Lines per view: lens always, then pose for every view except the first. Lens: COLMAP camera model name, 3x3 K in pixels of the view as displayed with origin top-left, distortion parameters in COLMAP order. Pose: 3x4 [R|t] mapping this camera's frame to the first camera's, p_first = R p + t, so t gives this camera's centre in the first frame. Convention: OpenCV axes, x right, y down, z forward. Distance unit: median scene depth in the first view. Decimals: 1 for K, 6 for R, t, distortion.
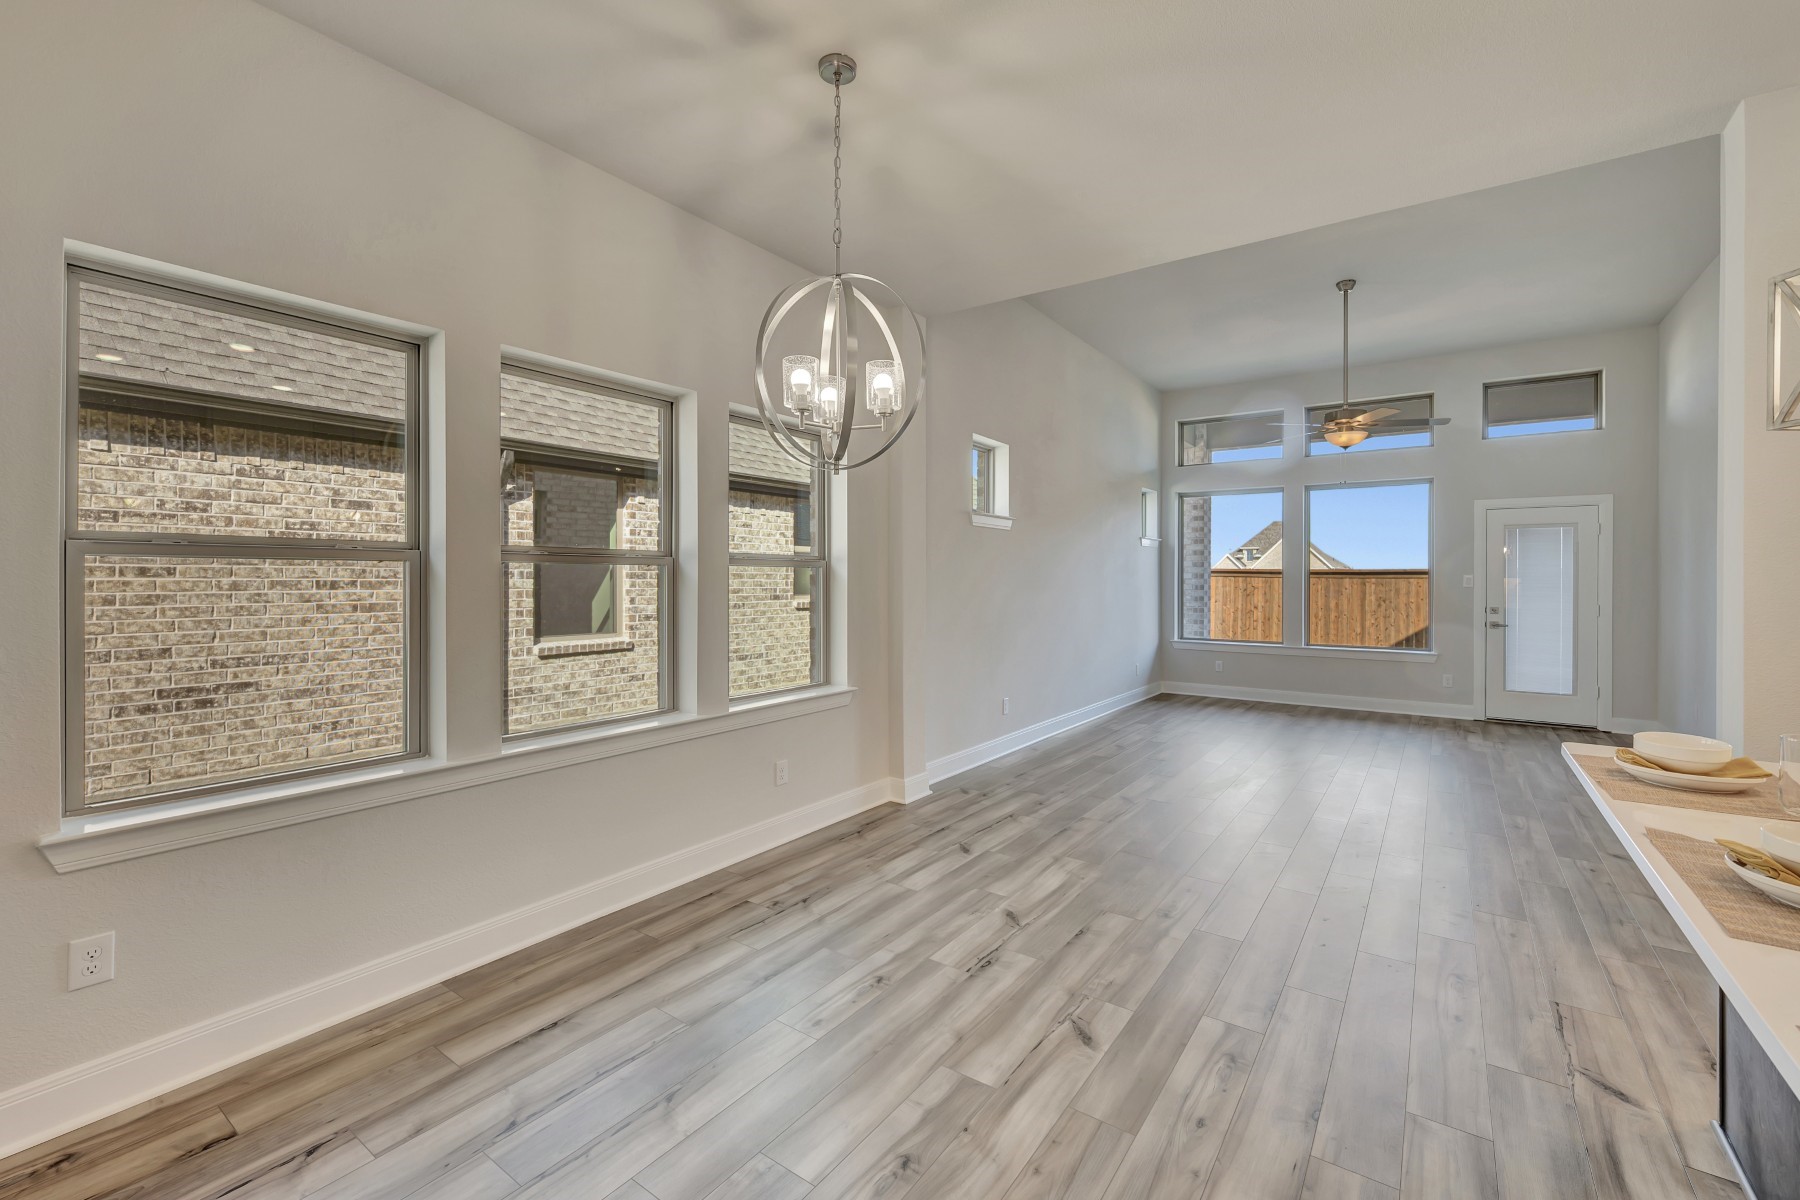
lens RADIAL K [[759.8, 0, 909.6], [0, 759.8, 580.4], [0, 0, 1]] dist [0.002667, -0.000538]
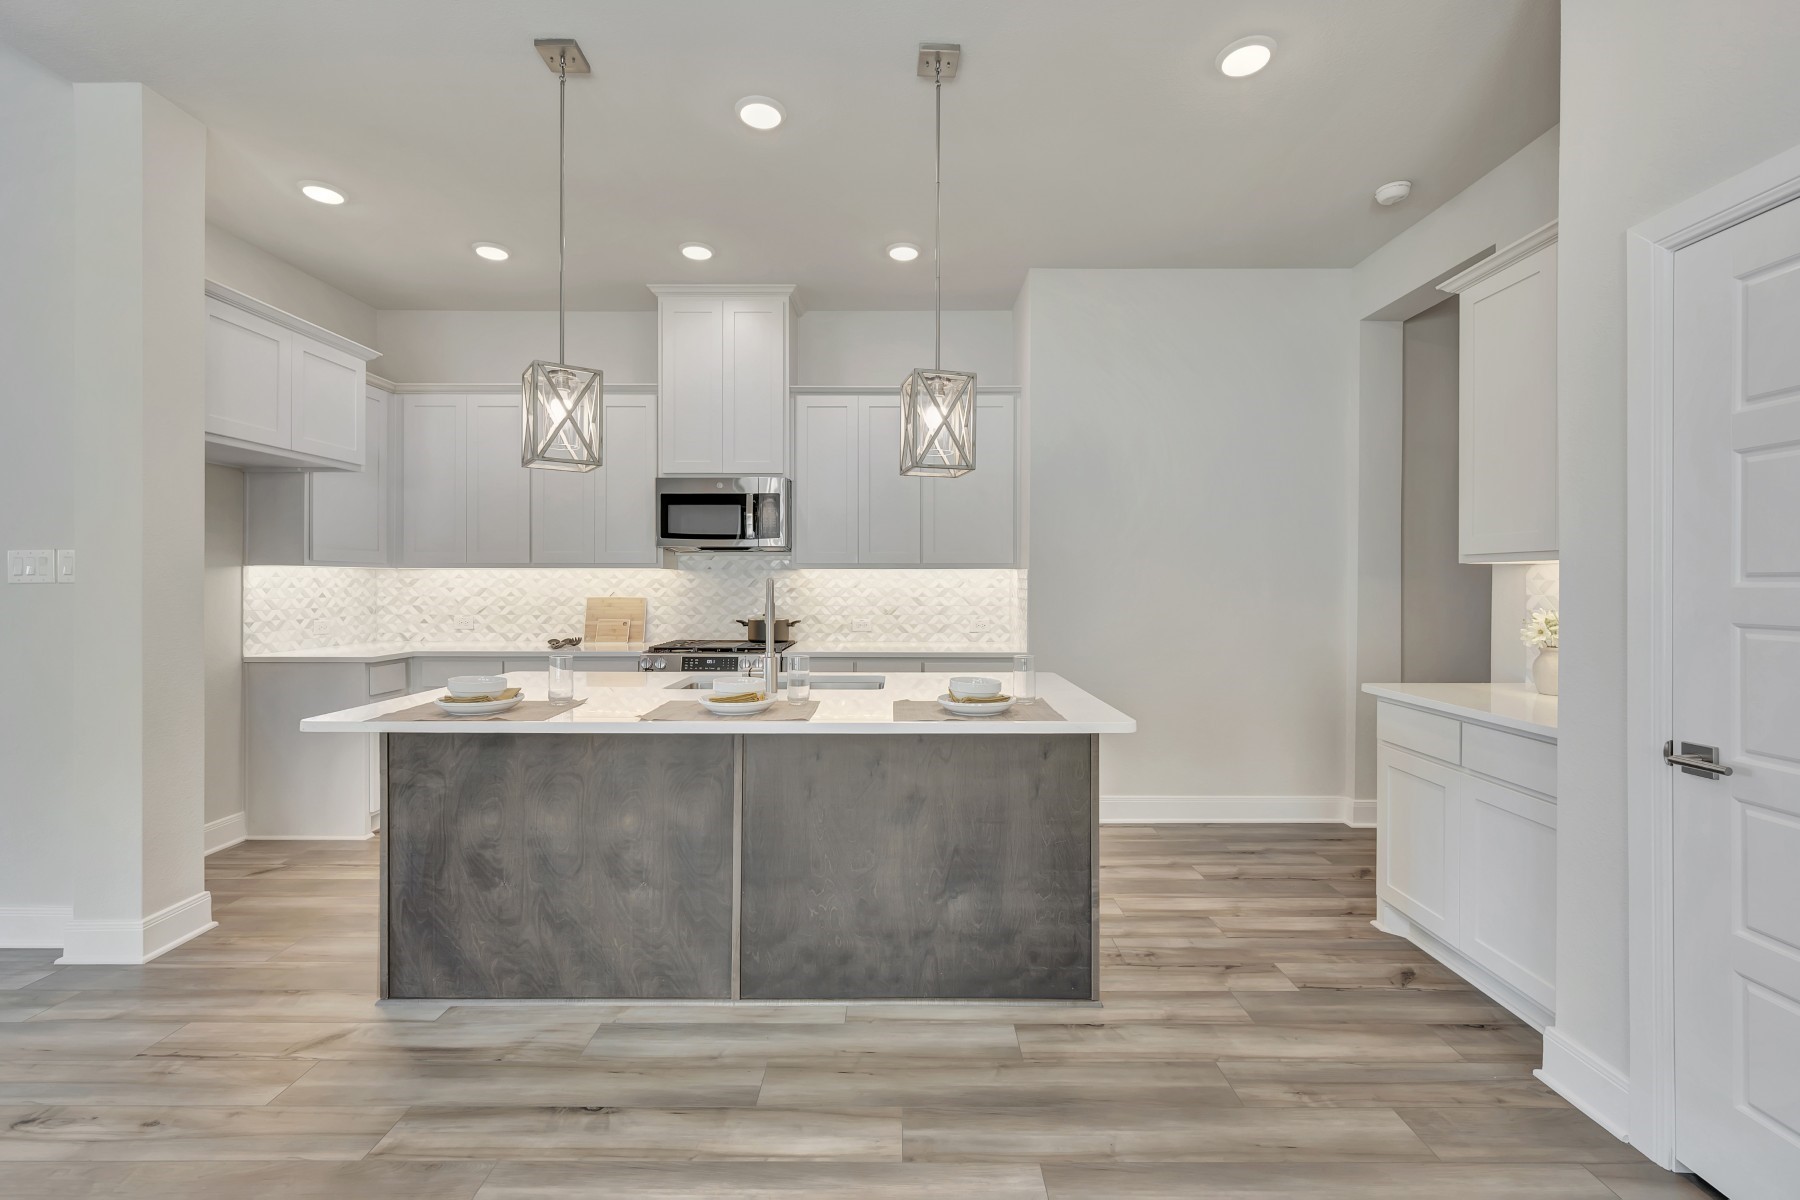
lens RADIAL K [[759.8, 0, 905.1], [0, 759.8, 584.5], [0, 0, 1]] dist [0.002667, -0.000538]
pose [[-0.574231, -0.008067, 0.818654, -0.225476], [-0.001480, 0.999960, 0.008816, 0.015455], [-0.818692, 0.003851, -0.574220, 0.535581]]
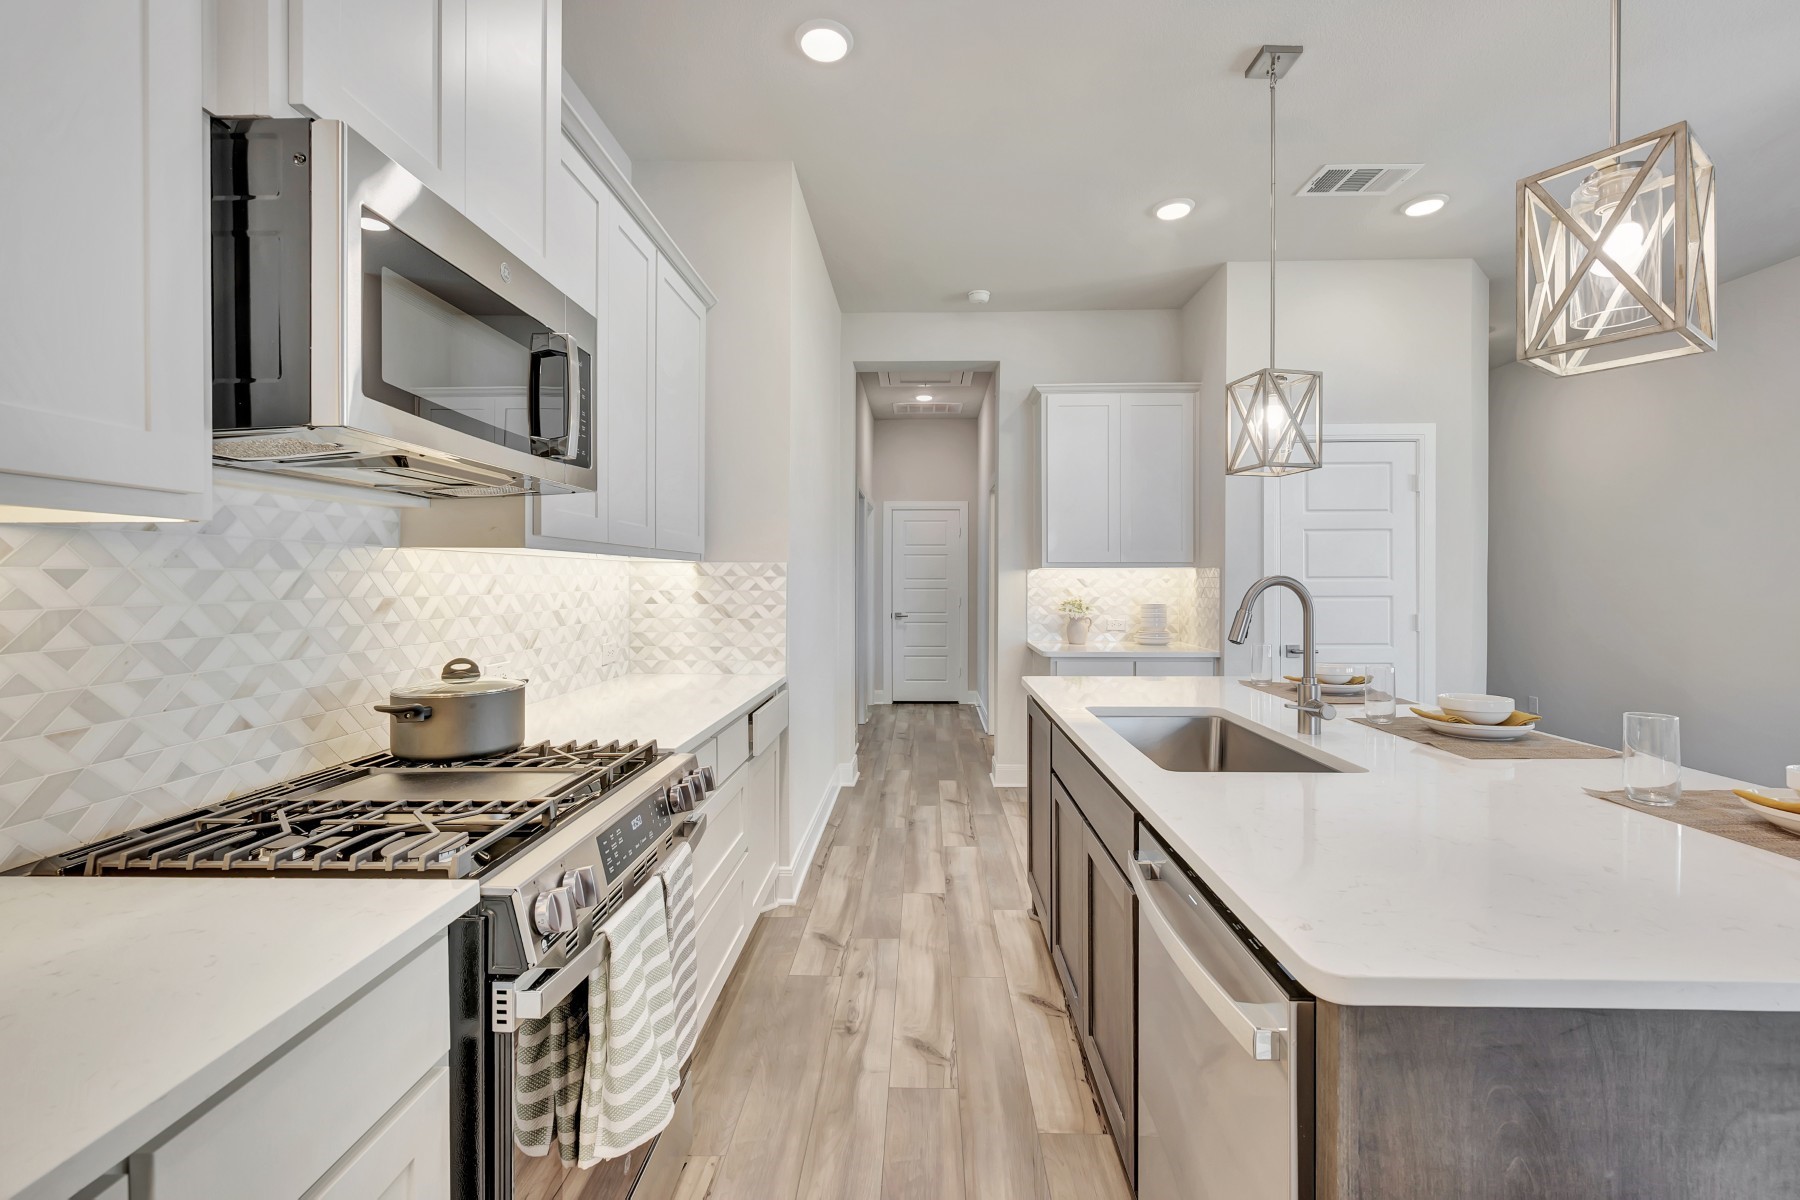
lens RADIAL K [[759.8, 0, 910.3], [0, 759.8, 584.8], [0, 0, 1]] dist [0.002667, -0.000538]
pose [[-0.829712, 0.000221, -0.558192, 0.966023], [-0.004139, 0.999970, 0.006548, 0.020426], [0.558176, 0.007743, -0.829686, 0.511558]]
